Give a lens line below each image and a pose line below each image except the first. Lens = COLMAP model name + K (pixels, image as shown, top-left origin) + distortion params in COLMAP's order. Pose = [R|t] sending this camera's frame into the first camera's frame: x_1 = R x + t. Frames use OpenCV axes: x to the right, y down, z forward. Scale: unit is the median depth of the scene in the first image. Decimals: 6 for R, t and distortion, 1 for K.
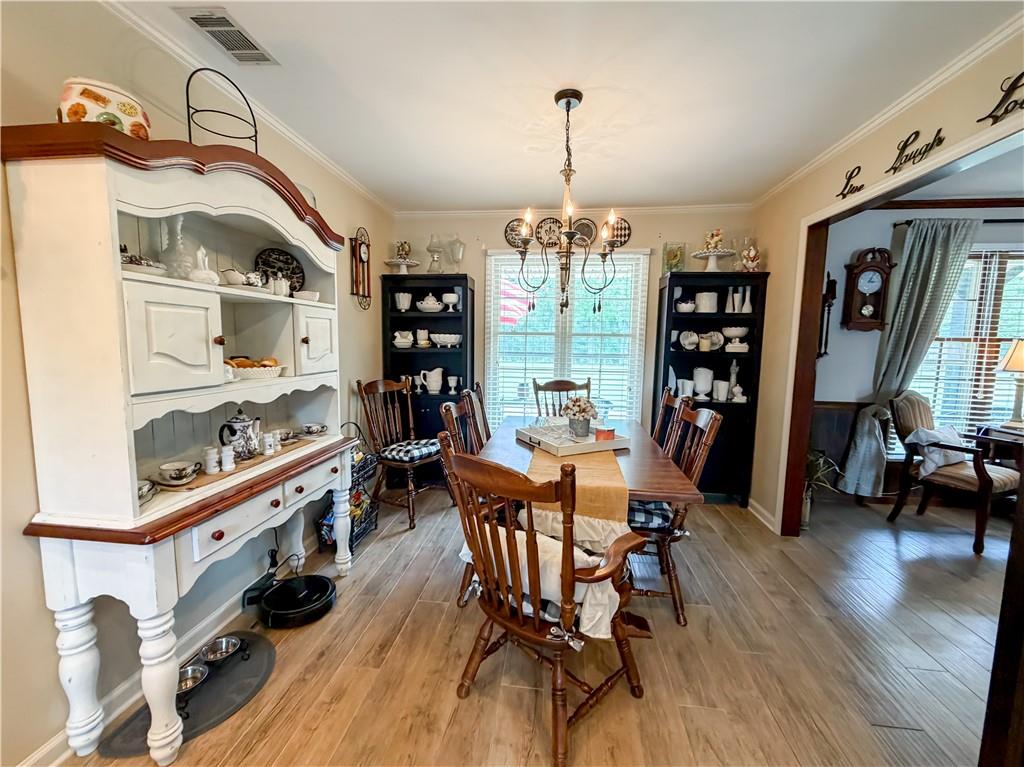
lens RADIAL K [[425.6, 0, 510.2], [0, 425.6, 384.3], [0, 0, 1]] dist [0.000442, -0.000195]
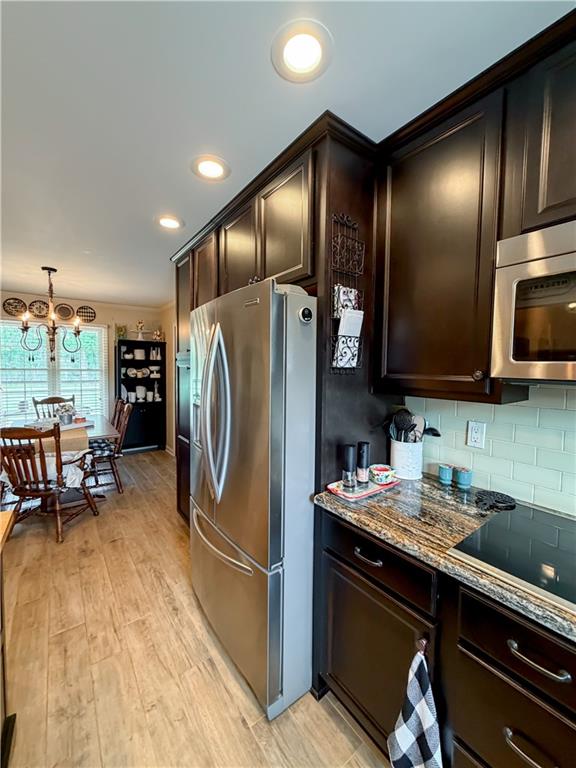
lens RADIAL K [[306.7, 0, 288.0], [0, 306.7, 382.4], [0, 0, 1]] dist [0.000416, 0.000287]
pose [[0.718190, -0.040669, 0.694658, -0.060161], [0.070103, 0.997440, -0.014082, 0.015510], [-0.692307, 0.058811, 0.719203, -0.564378]]
